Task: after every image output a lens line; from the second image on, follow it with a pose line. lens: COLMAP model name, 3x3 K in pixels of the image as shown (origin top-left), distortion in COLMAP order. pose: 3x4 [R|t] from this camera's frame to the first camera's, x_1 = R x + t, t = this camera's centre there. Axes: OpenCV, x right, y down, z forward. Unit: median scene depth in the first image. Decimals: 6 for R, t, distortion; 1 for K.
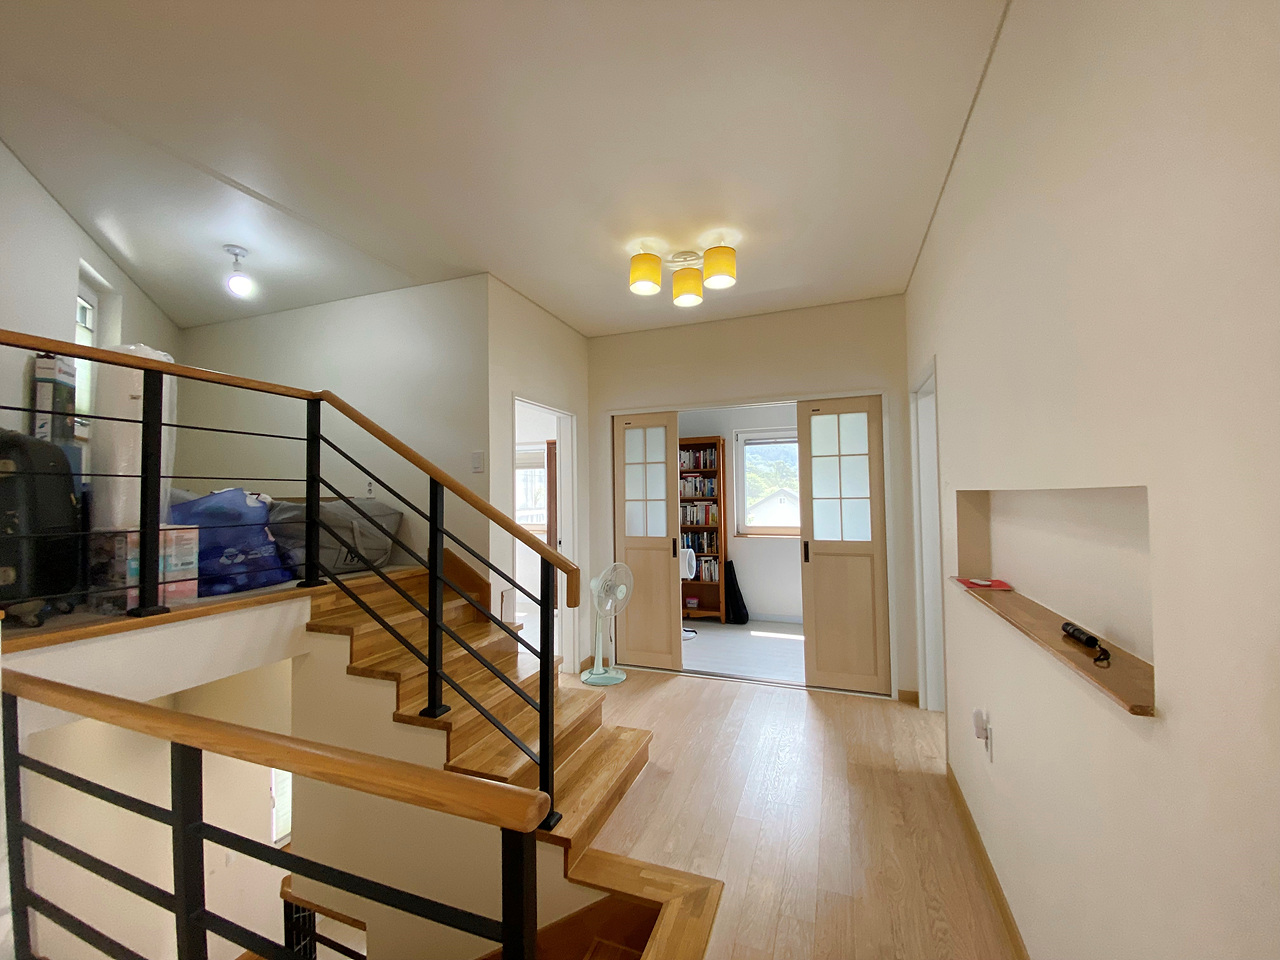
lens RADIAL K [[517.6, 0, 633.9], [0, 517.6, 479.8], [0, 0, 1]] dist [-0.010929, -0.003649]
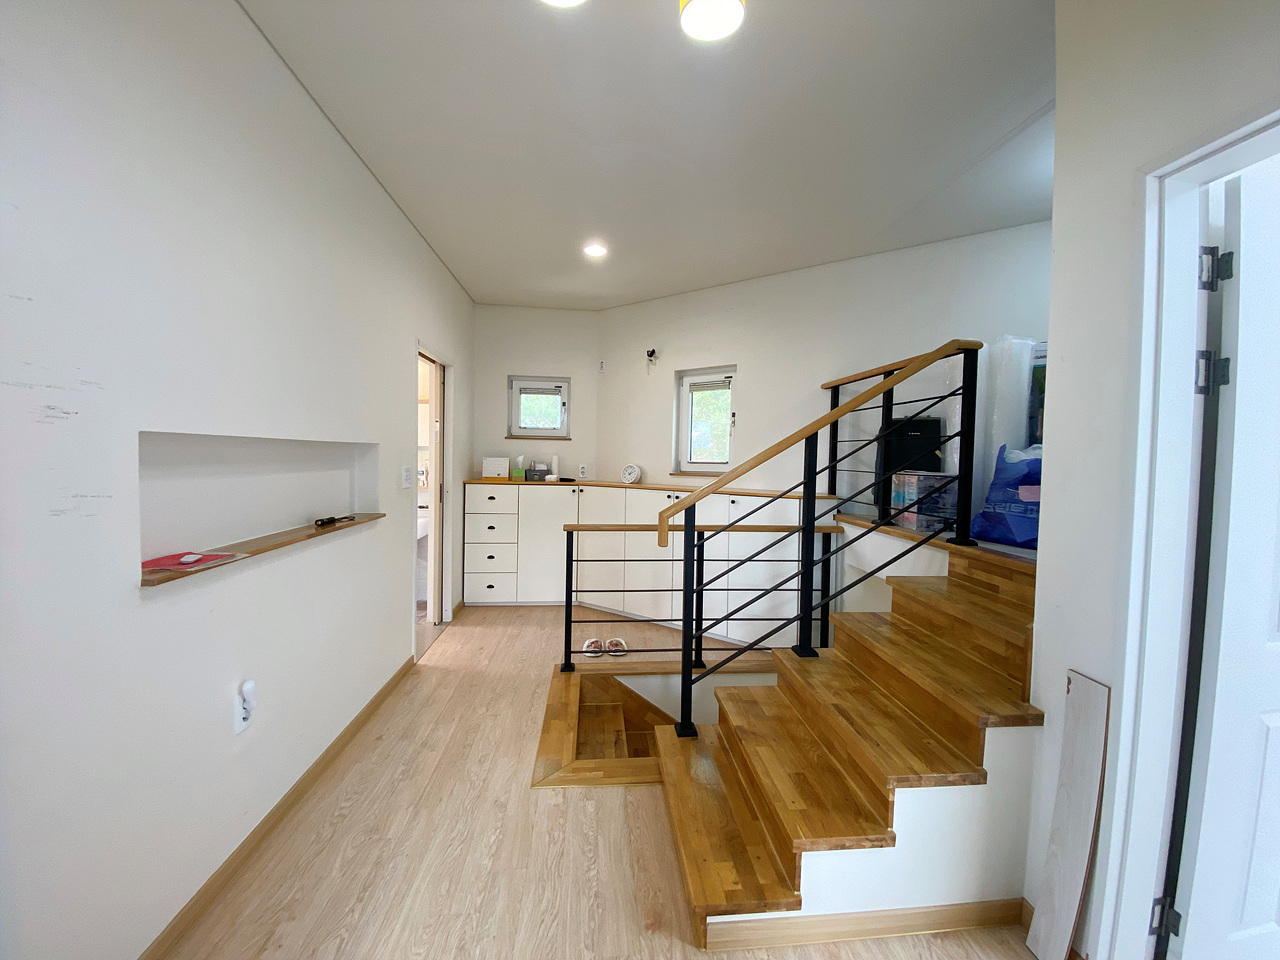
lens RADIAL K [[517.6, 0, 642.6], [0, 517.6, 478.8], [0, 0, 1]] dist [-0.010929, -0.003649]
pose [[-0.899471, 0.017269, -0.436638, 0.350199], [0.005552, 0.999590, 0.028097, 0.055011], [0.436944, 0.022848, -0.899198, 1.684042]]
